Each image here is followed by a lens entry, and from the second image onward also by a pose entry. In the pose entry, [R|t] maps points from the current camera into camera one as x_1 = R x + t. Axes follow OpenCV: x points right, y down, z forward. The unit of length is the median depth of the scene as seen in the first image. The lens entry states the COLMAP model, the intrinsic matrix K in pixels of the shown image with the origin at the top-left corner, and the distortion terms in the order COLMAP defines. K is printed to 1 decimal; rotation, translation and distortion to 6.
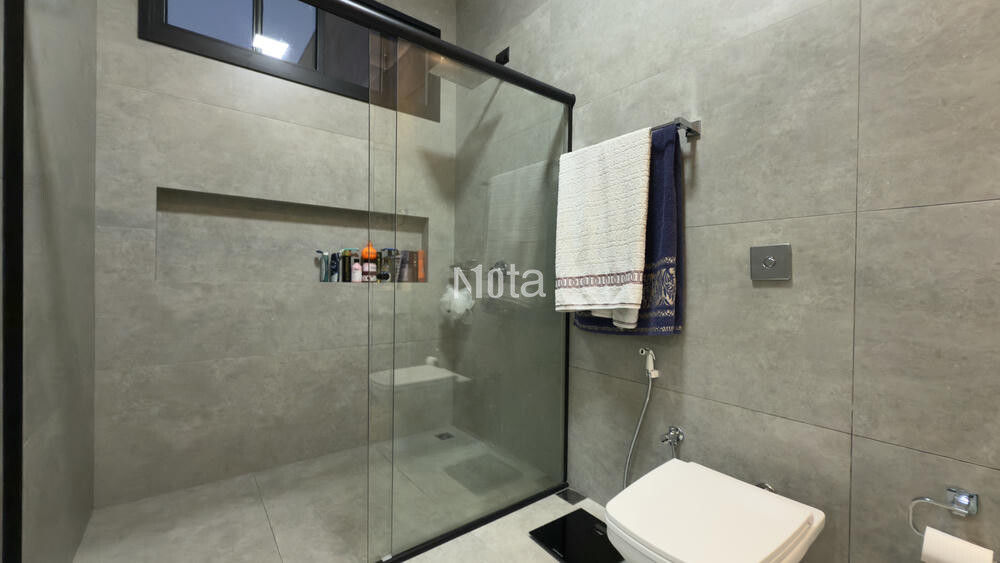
lens RADIAL K [[401.0, 0, 499.3], [0, 401.0, 280.4], [0, 0, 1]] dist [0.000750, 0.000415]
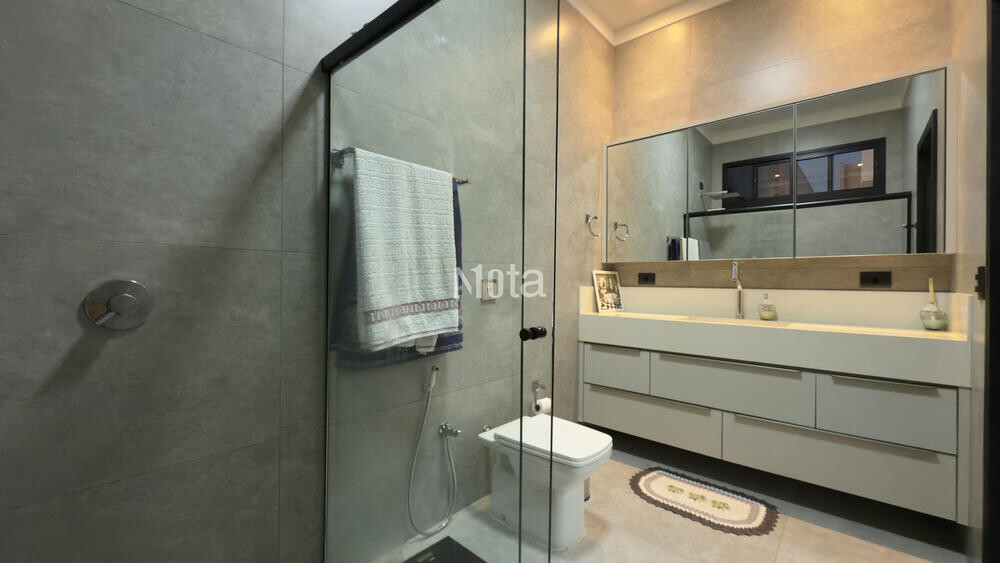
lens RADIAL K [[401.0, 0, 500.9], [0, 401.0, 280.0], [0, 0, 1]] dist [0.000750, 0.000415]
pose [[-0.186332, -0.014030, 0.982387, -0.741158], [-0.004126, 0.999900, 0.013497, -0.083091], [-0.982478, -0.001539, -0.186371, 0.993770]]
